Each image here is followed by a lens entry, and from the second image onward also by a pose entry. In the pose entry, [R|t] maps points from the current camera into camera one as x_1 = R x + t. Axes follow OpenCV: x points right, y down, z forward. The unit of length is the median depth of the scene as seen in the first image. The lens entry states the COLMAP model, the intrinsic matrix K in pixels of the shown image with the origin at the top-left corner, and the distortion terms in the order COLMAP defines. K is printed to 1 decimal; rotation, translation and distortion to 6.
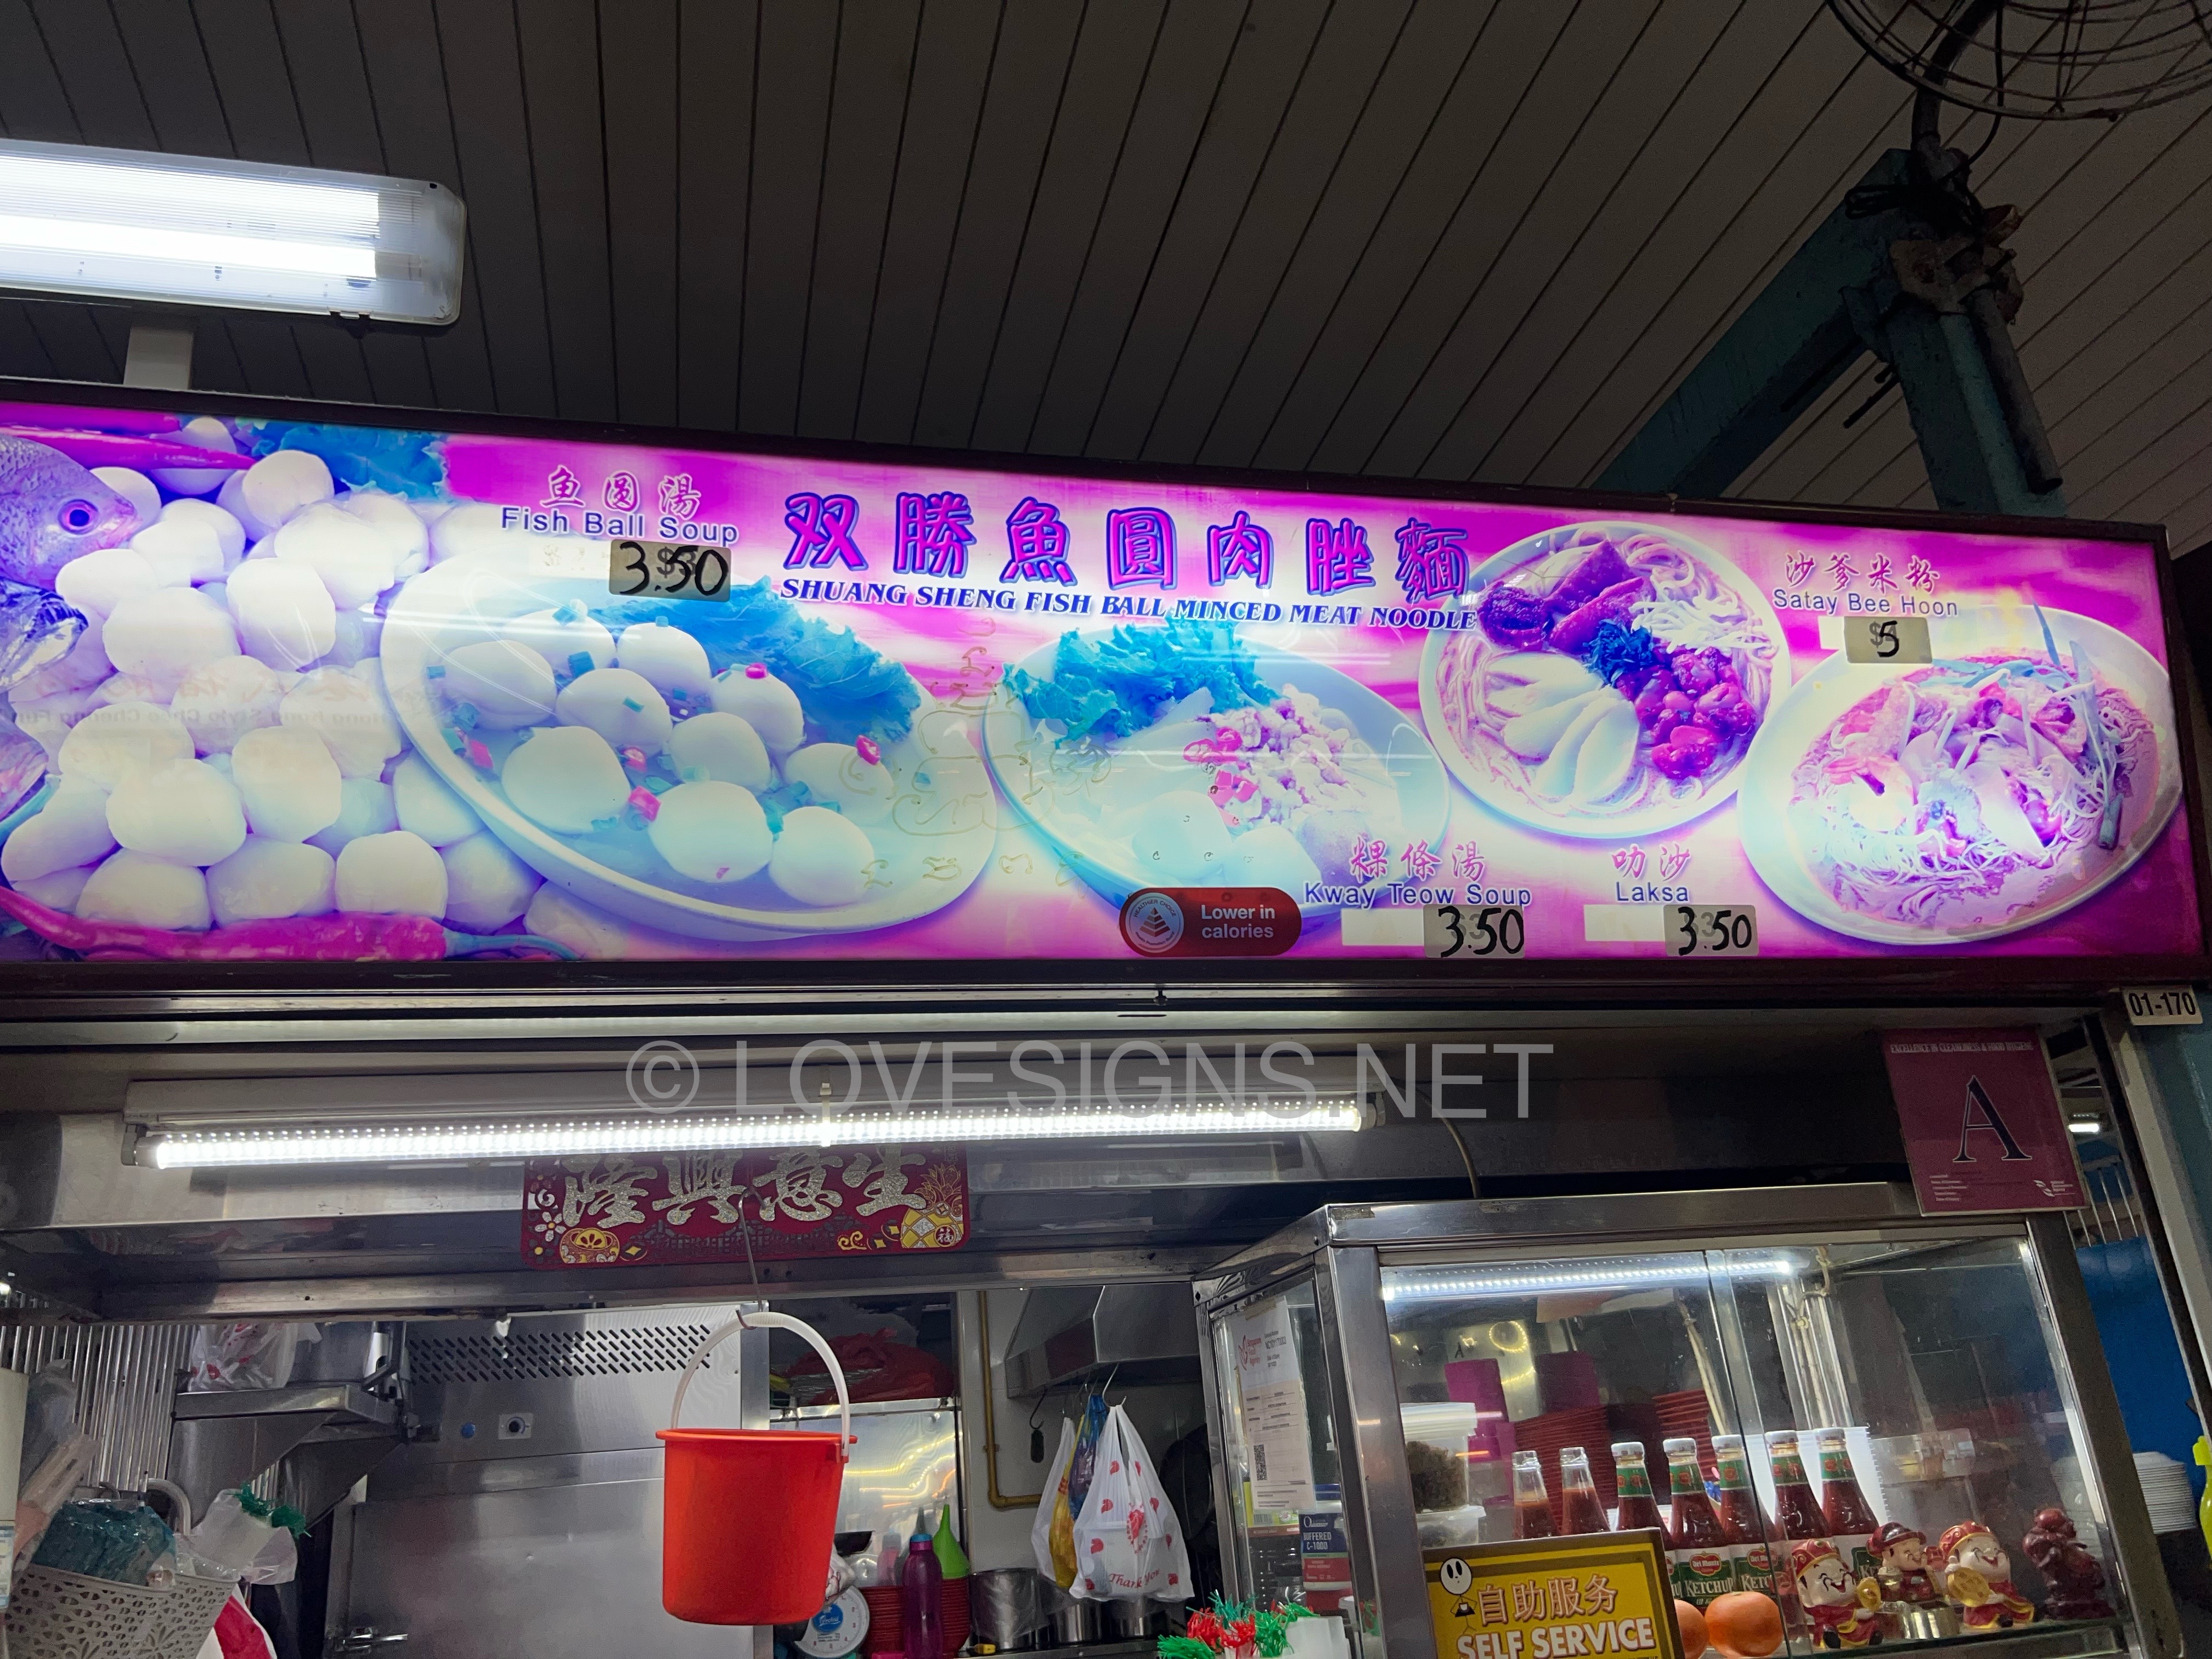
lens RADIAL K [[1669.6, 0, 1055.0], [0, 1669.6, 859.7], [0, 0, 1]] dist [0.048013, -0.061167]
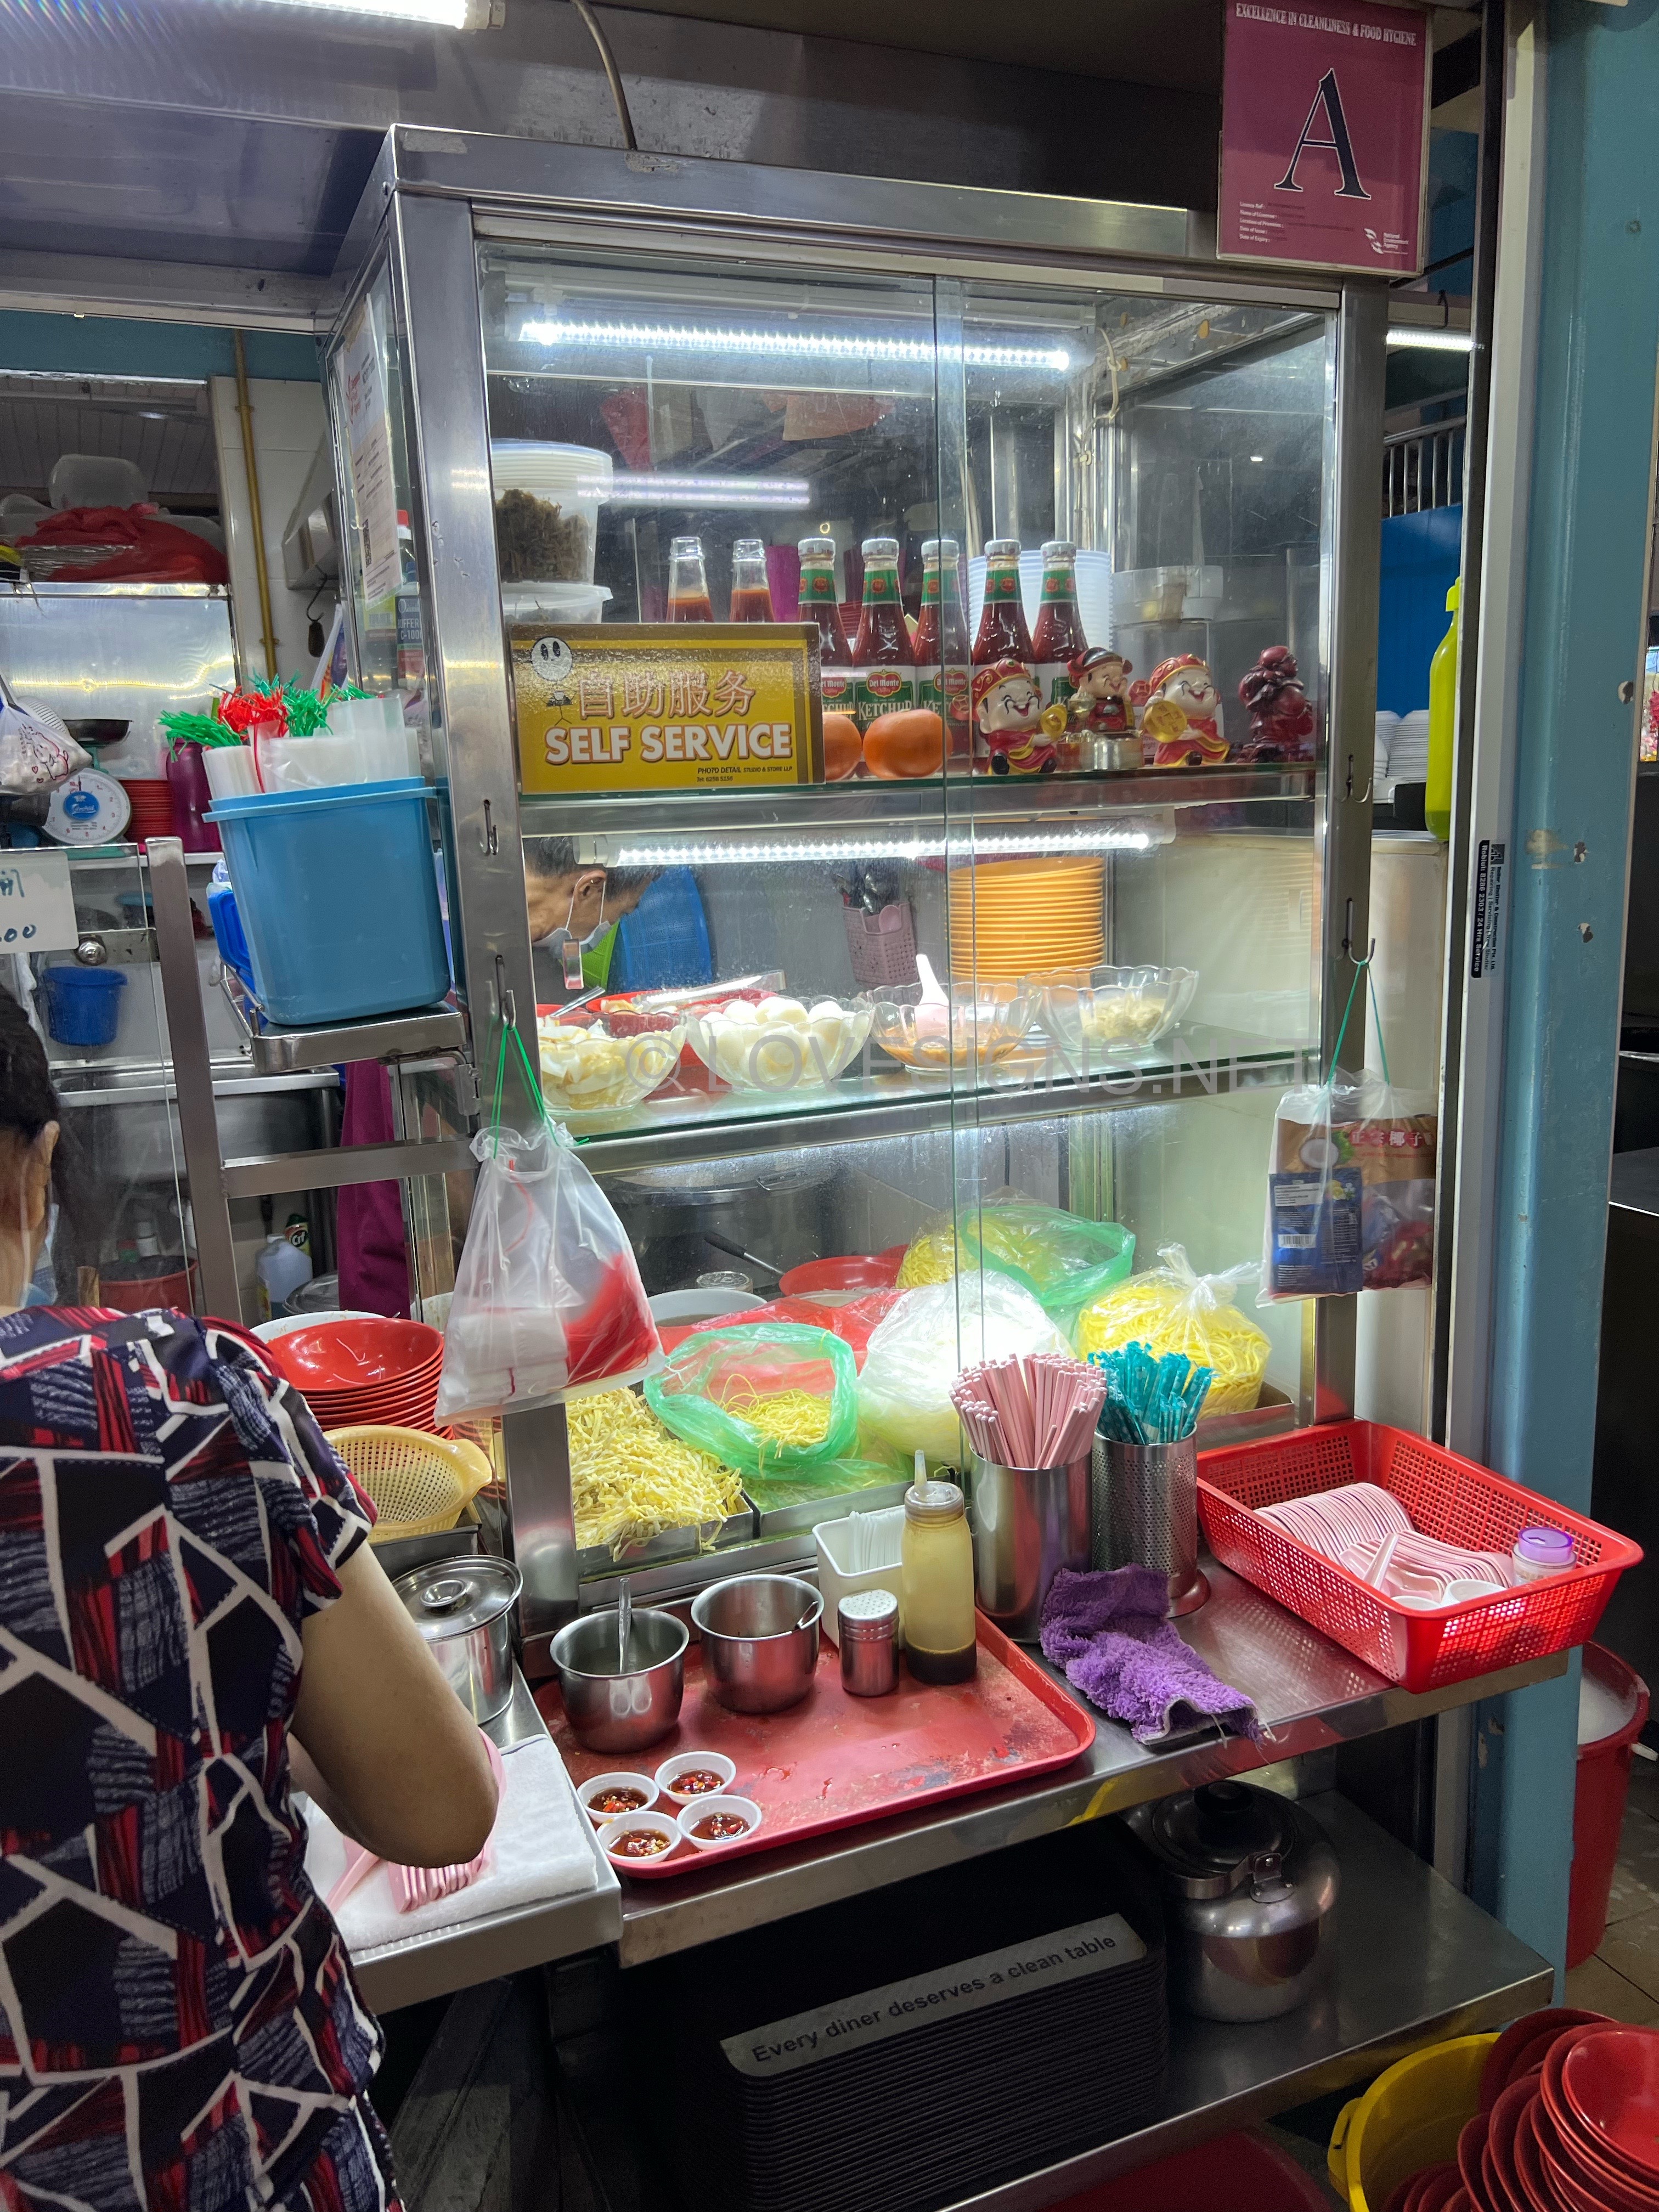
lens RADIAL K [[1669.6, 0, 829.6], [0, 1669.6, 1108.9], [0, 0, 1]] dist [0.048013, -0.061167]
pose [[0.979378, 0.002699, 0.202019, 0.190657], [-0.109252, 0.848183, 0.518314, 0.166087], [-0.169950, -0.529696, 0.830987, 0.187897]]
